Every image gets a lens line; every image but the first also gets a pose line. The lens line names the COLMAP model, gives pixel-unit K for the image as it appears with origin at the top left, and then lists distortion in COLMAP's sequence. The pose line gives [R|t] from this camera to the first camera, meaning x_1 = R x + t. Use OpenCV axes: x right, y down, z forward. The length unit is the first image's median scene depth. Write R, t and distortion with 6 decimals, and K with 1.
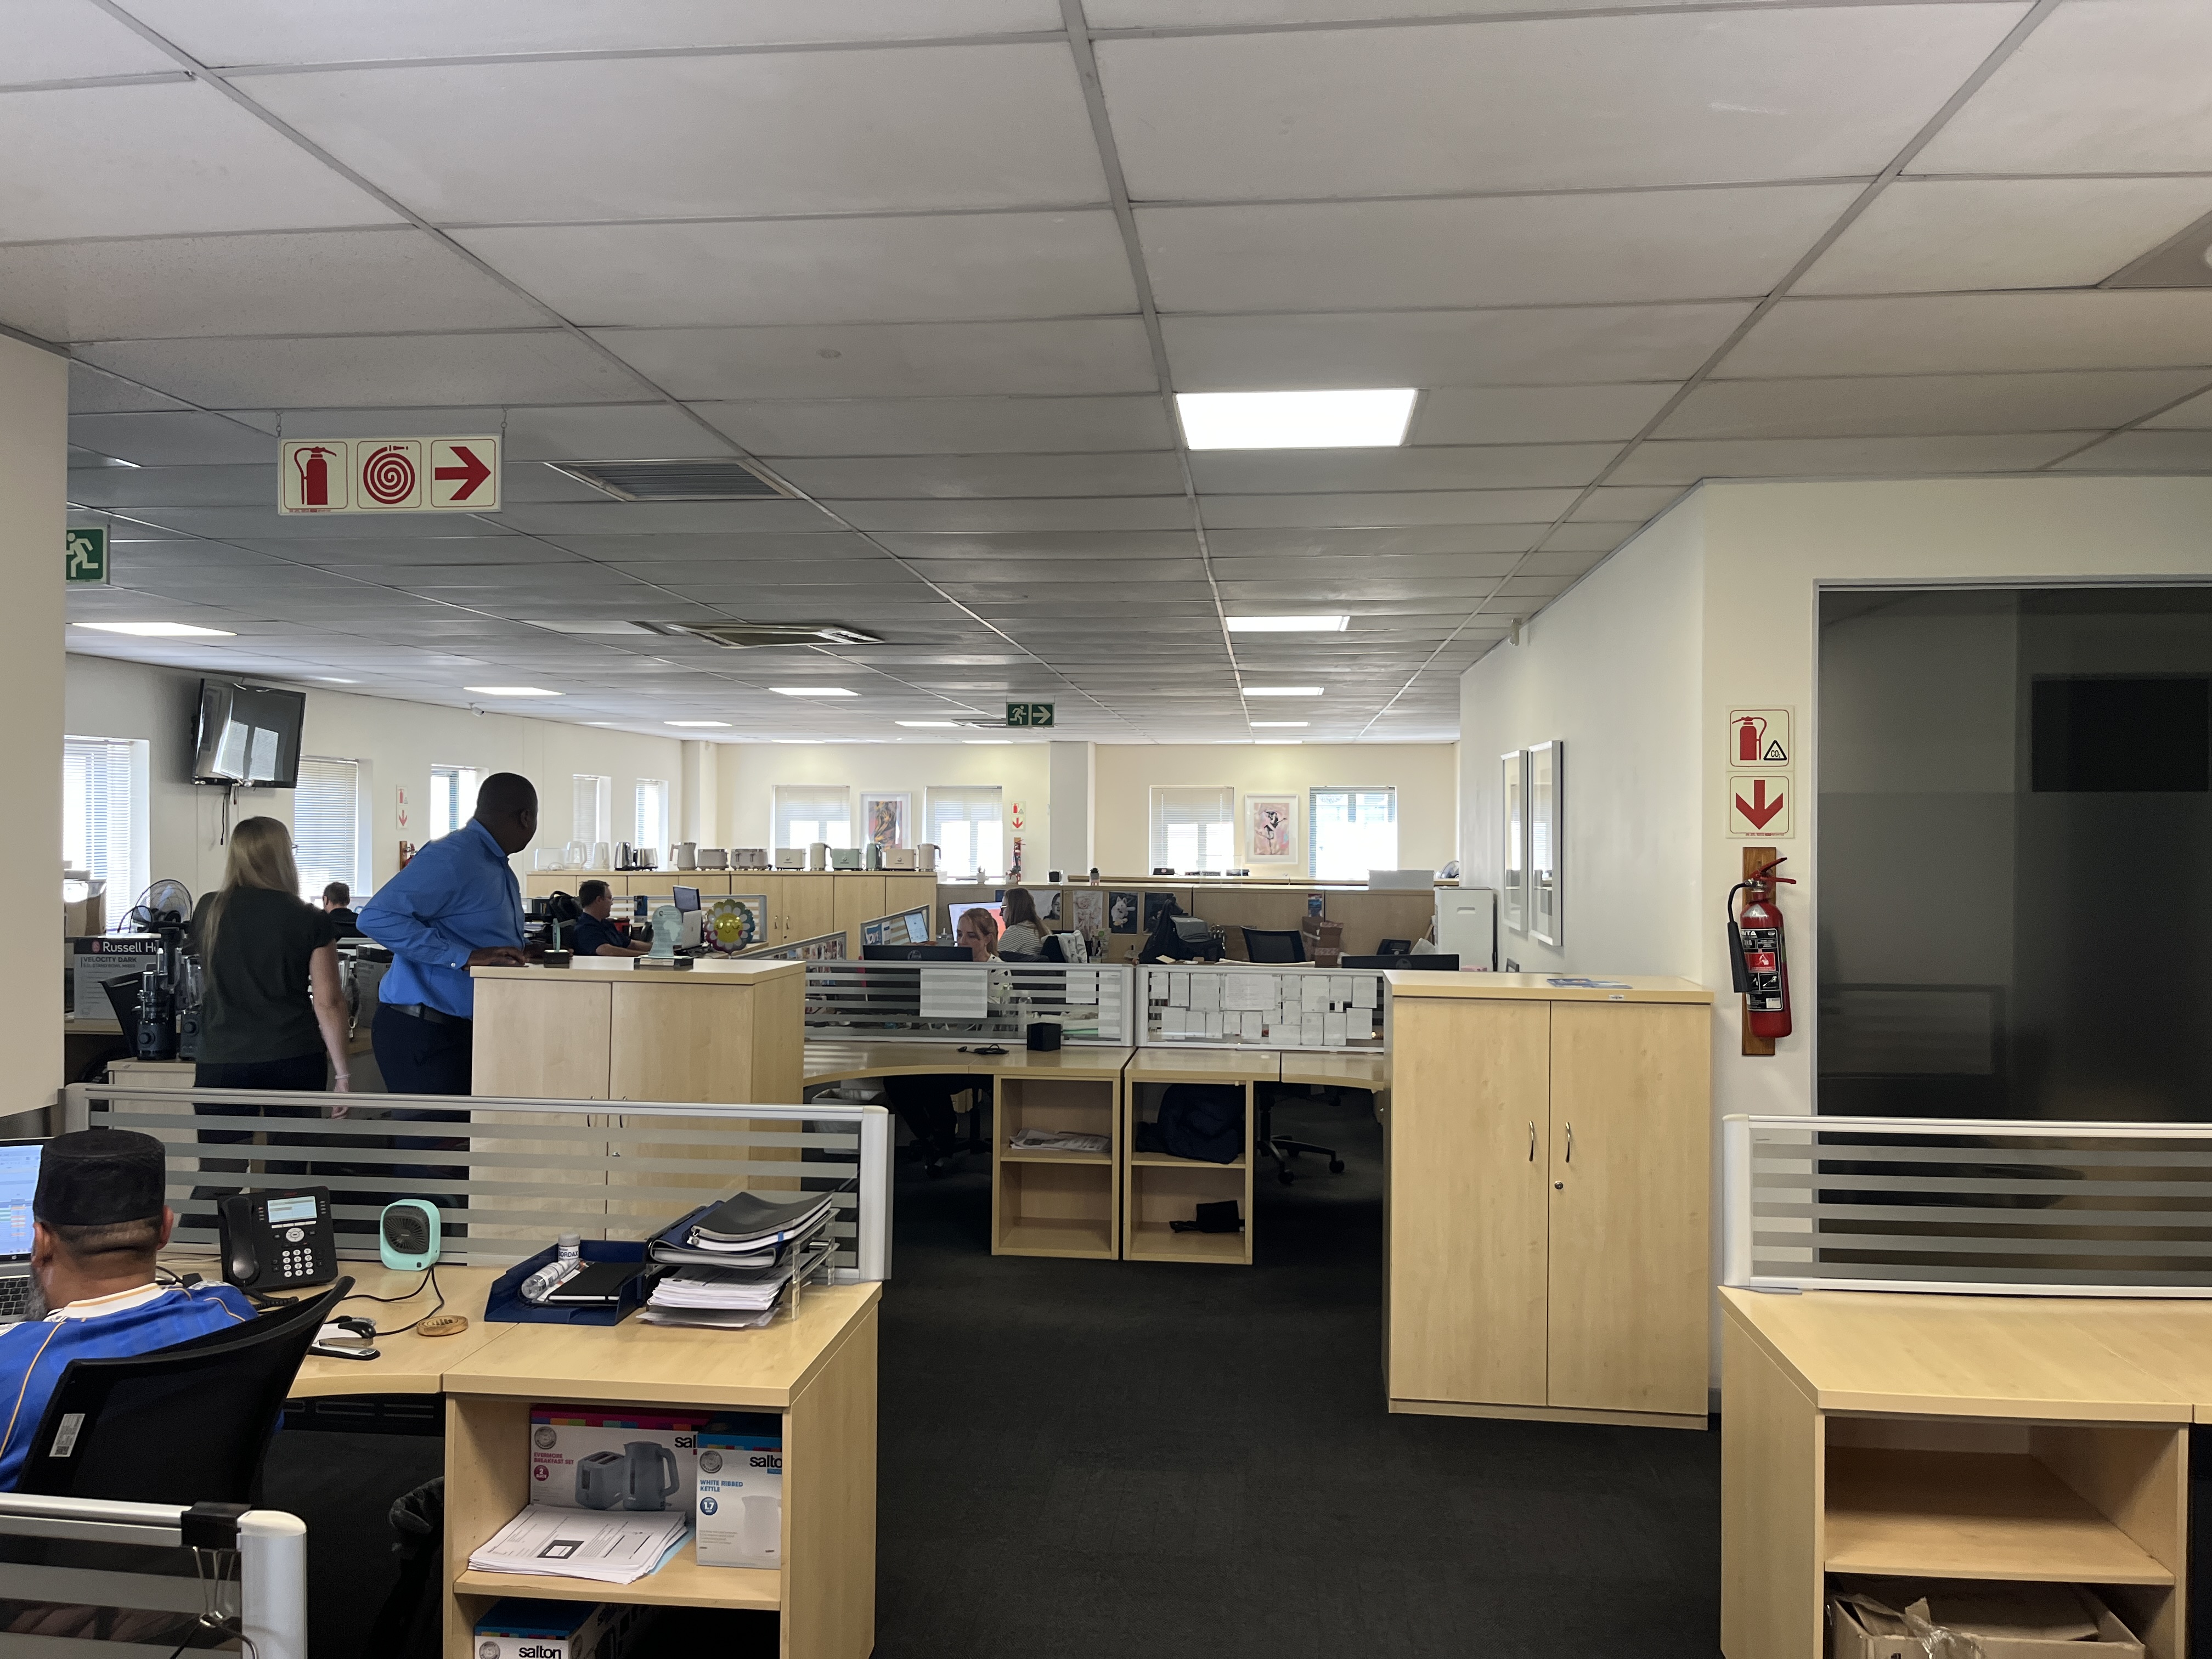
lens RADIAL K [[1682.6, 0, 1107.6], [0, 1682.6, 826.0], [0, 0, 1]] dist [0.024831, 0.000397]
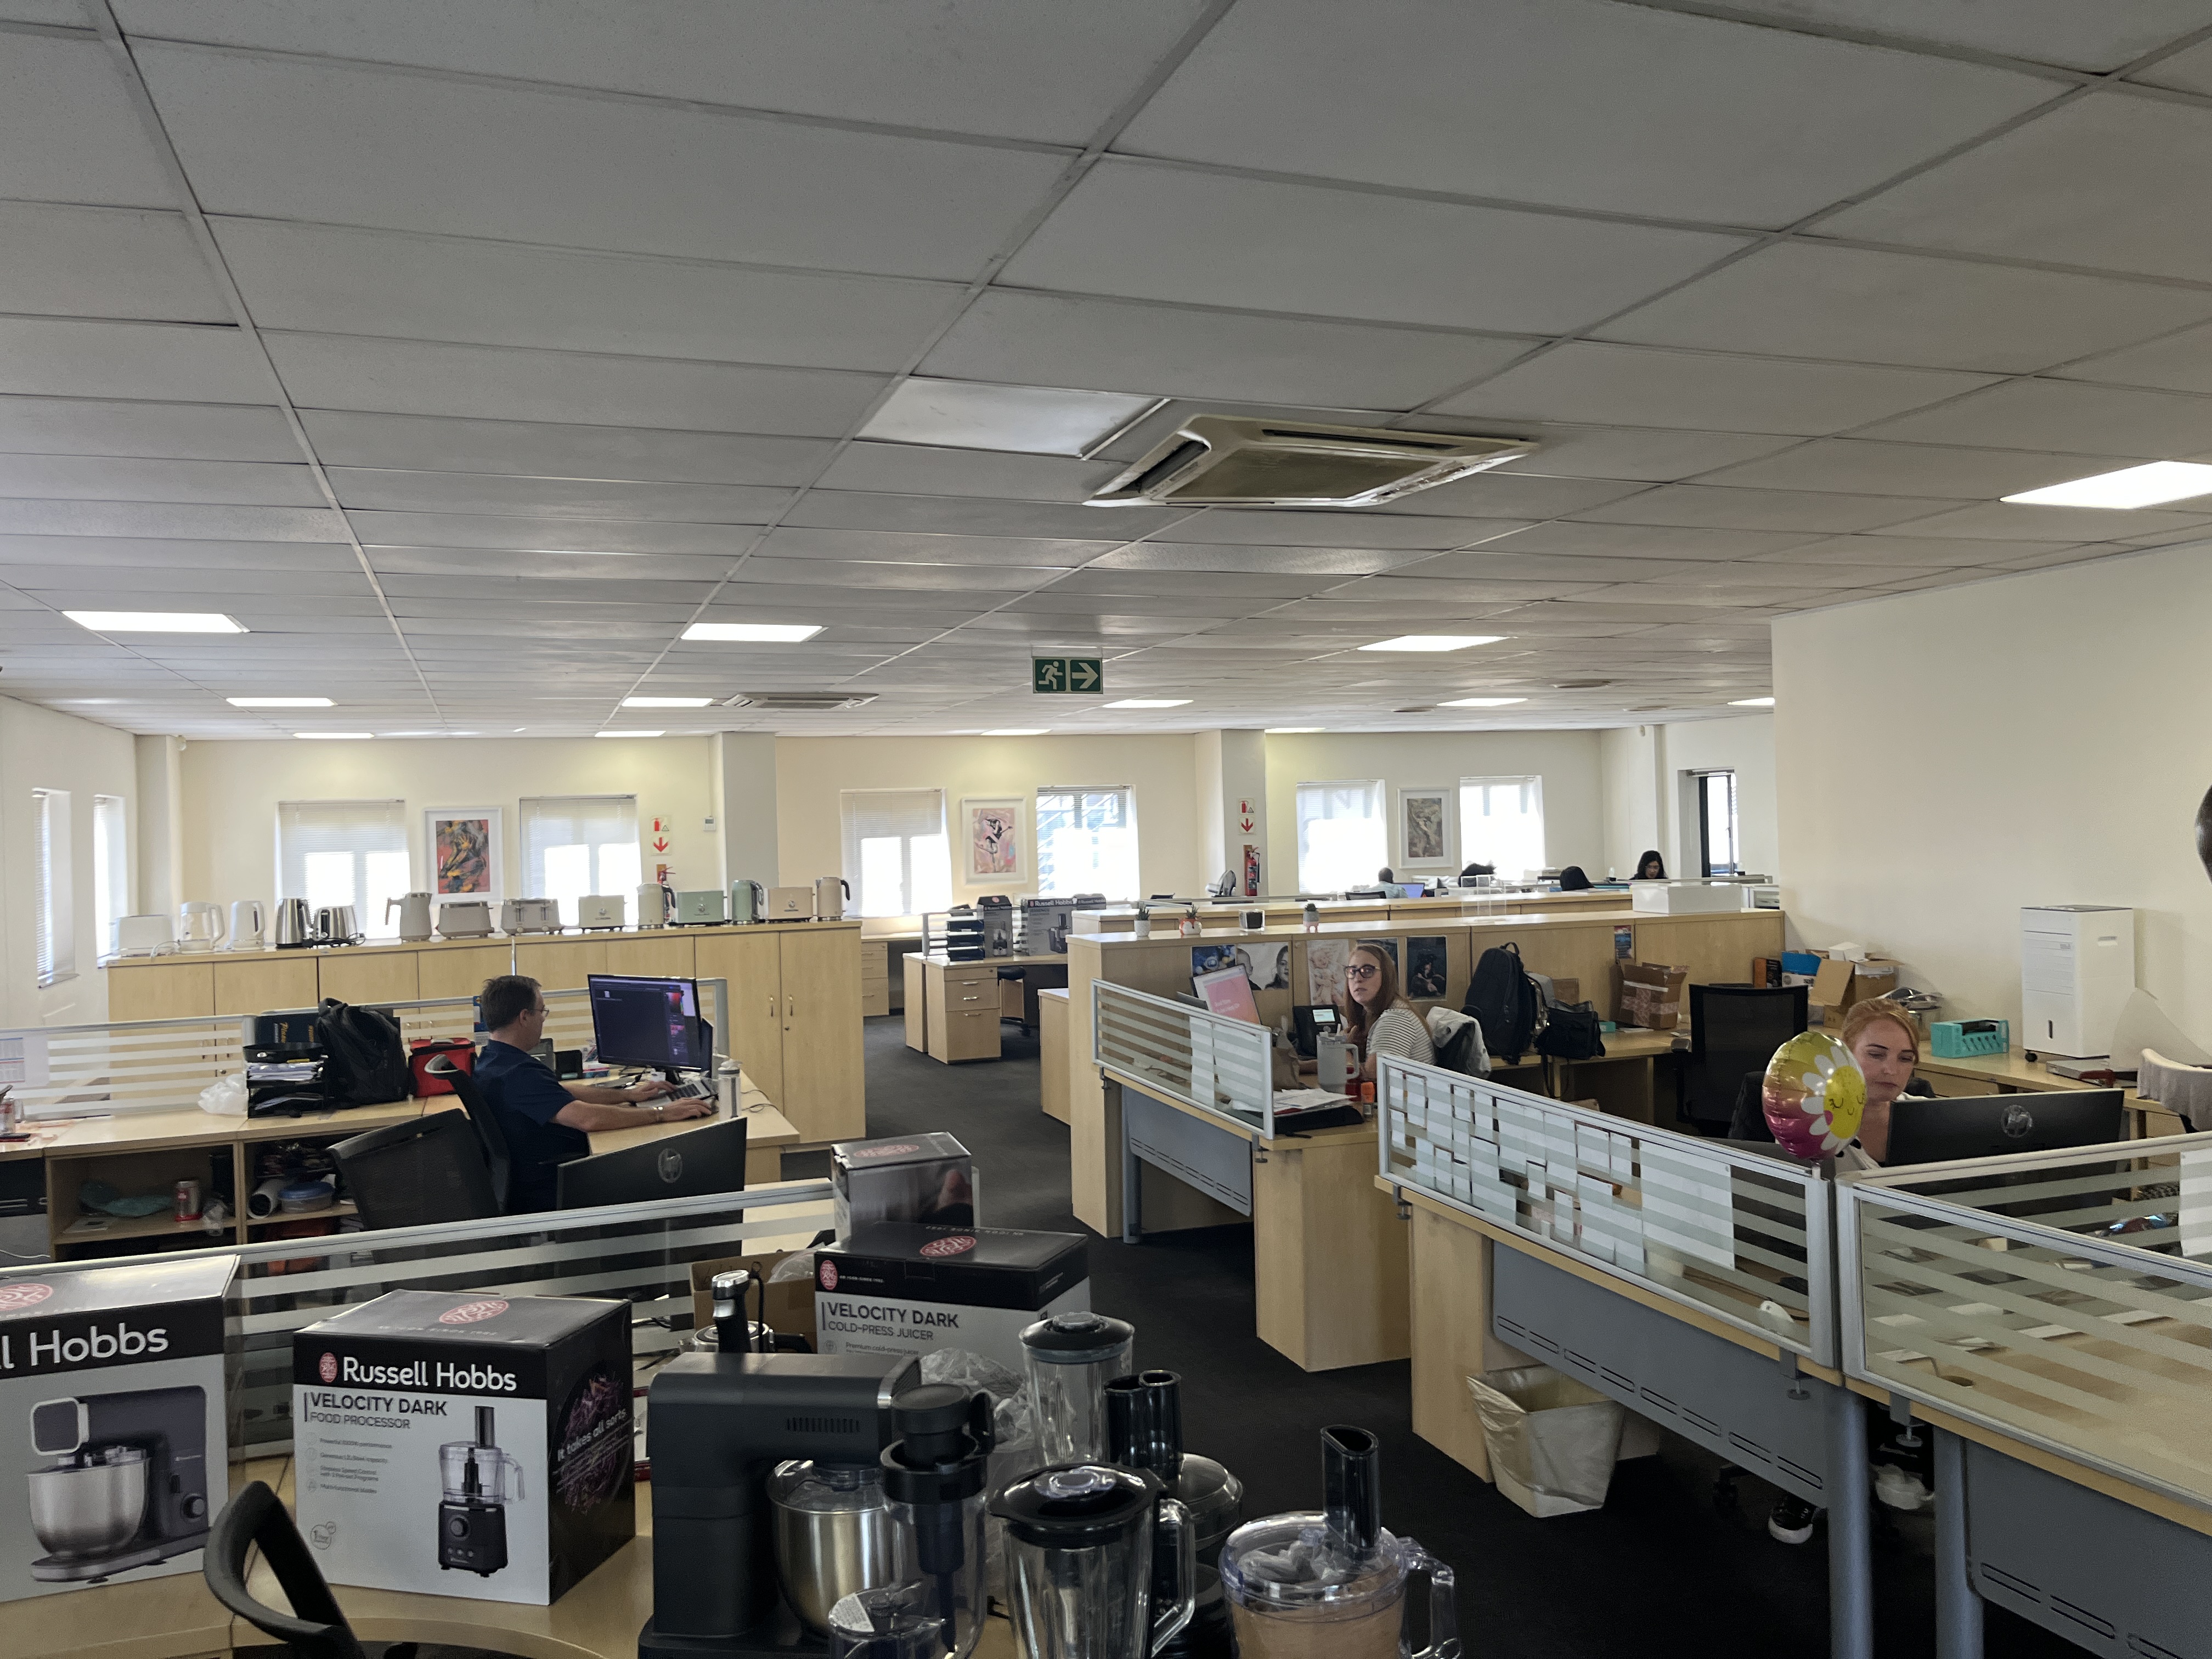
lens RADIAL K [[1682.6, 0, 1105.7], [0, 1682.6, 827.1], [0, 0, 1]] dist [0.024831, 0.000397]
pose [[0.899529, -0.030301, 0.435808, -0.288094], [0.032454, 0.999470, 0.002505, -0.007115], [-0.435653, 0.011891, 0.900036, 0.358997]]
